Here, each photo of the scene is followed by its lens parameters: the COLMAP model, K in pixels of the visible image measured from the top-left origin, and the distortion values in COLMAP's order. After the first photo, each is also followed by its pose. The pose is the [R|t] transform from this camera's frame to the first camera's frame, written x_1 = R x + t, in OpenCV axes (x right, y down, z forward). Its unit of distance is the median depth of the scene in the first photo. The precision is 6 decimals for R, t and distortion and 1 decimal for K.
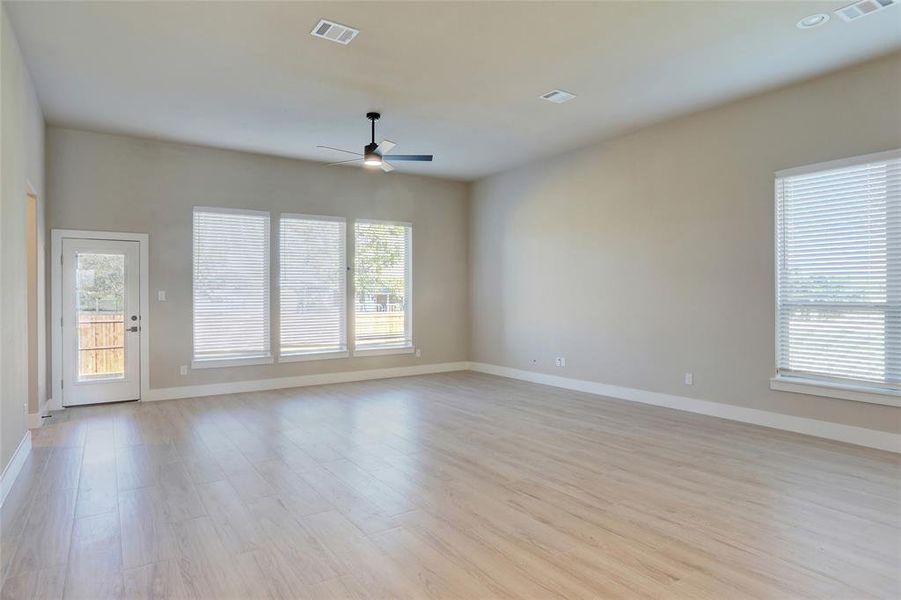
lens RADIAL K [[514.1, 0, 437.4], [0, 514.1, 292.8], [0, 0, 1]] dist [-0.052636, 0.031521]
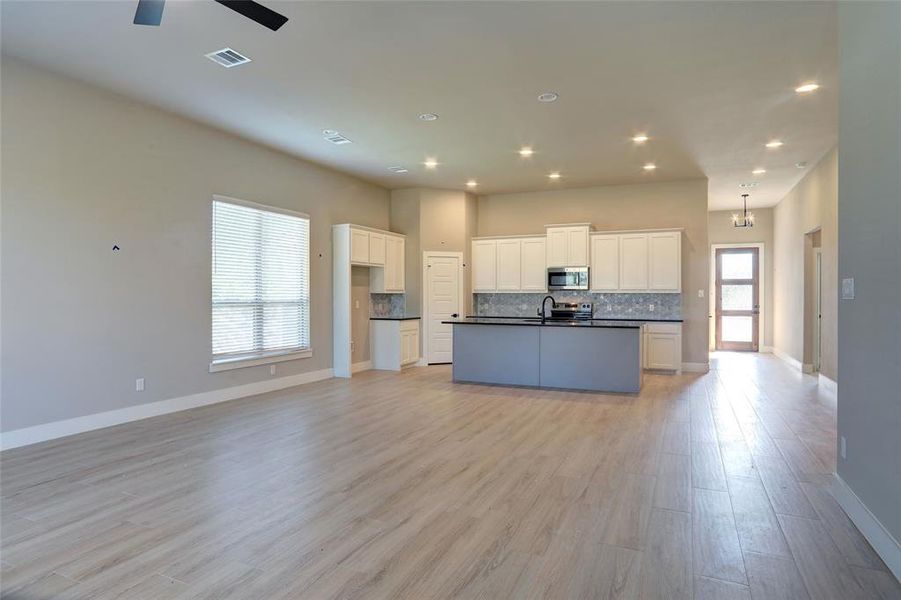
lens RADIAL K [[514.1, 0, 449.5], [0, 514.1, 300.4], [0, 0, 1]] dist [-0.052636, 0.031521]
pose [[-0.529579, -0.004850, 0.848247, -0.735147], [-0.004739, 0.999985, 0.002759, 0.012289], [-0.848247, -0.002559, -0.529594, 1.257287]]
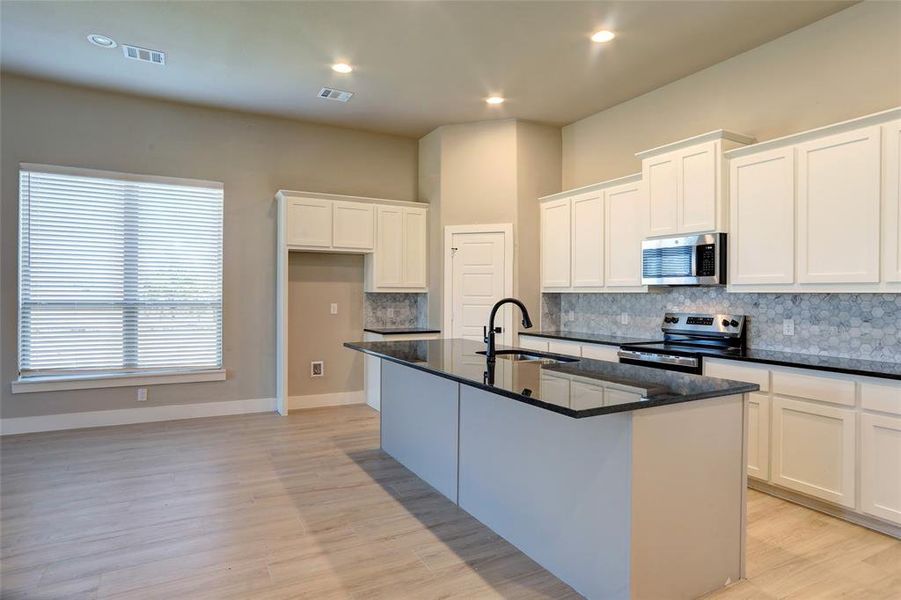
lens RADIAL K [[514.1, 0, 446.7], [0, 514.1, 297.1], [0, 0, 1]] dist [-0.052636, 0.031521]
pose [[0.085390, -0.000189, 0.996348, -0.216798], [-0.014008, 0.999901, 0.001390, -0.000701], [-0.996249, -0.014075, 0.085379, 0.129592]]
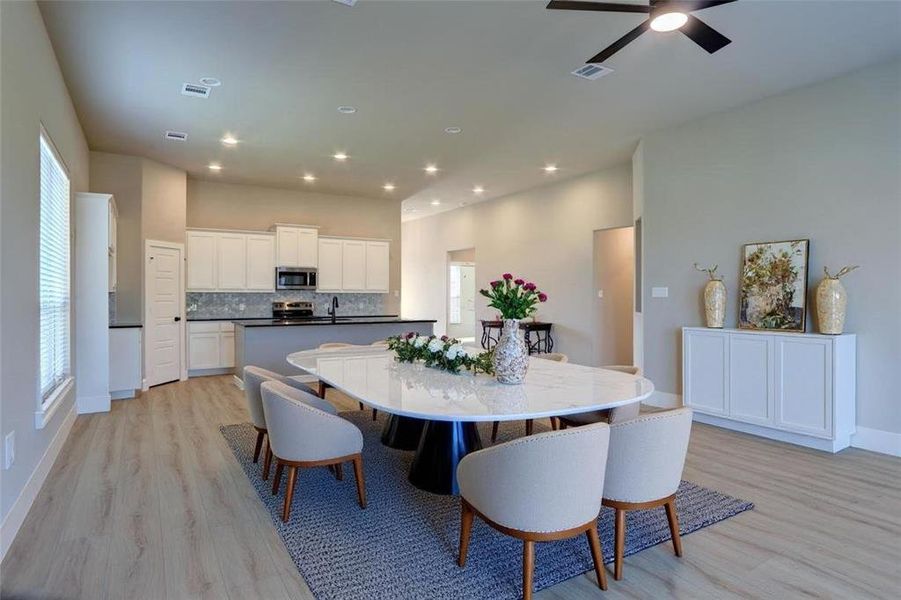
lens RADIAL K [[514.1, 0, 443.4], [0, 514.1, 299.7], [0, 0, 1]] dist [-0.052636, 0.031521]
pose [[-0.999742, 0.002950, 0.022527, 0.102199], [0.002999, 0.999993, 0.002133, 0.011994], [-0.022520, 0.002200, -0.999744, 1.833071]]
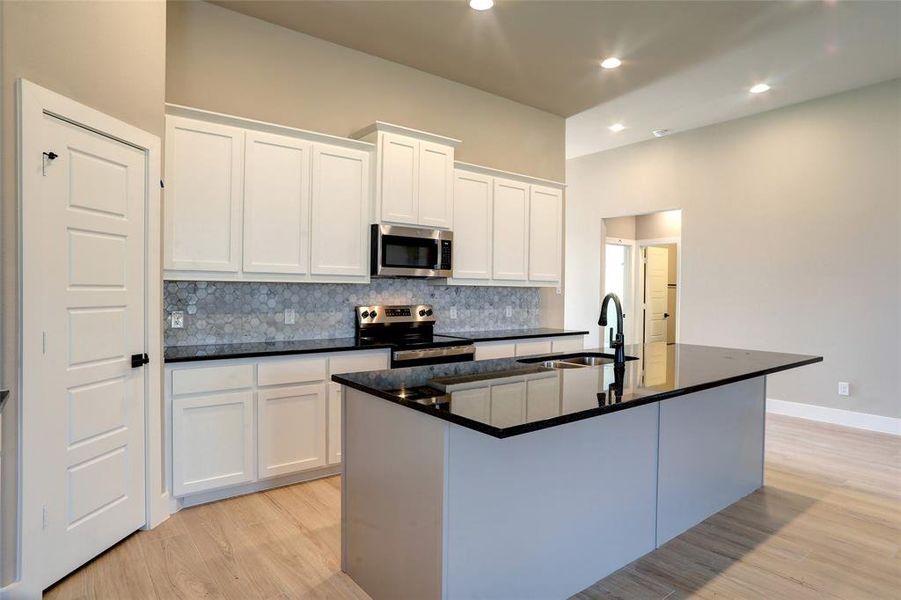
lens RADIAL K [[514.1, 0, 442.2], [0, 514.1, 299.3], [0, 0, 1]] dist [-0.052636, 0.031521]
pose [[-0.997302, -0.004997, -0.073243, 0.753871], [-0.005865, 0.999915, 0.011648, 0.001928], [0.073178, 0.012046, -0.997246, 0.707762]]
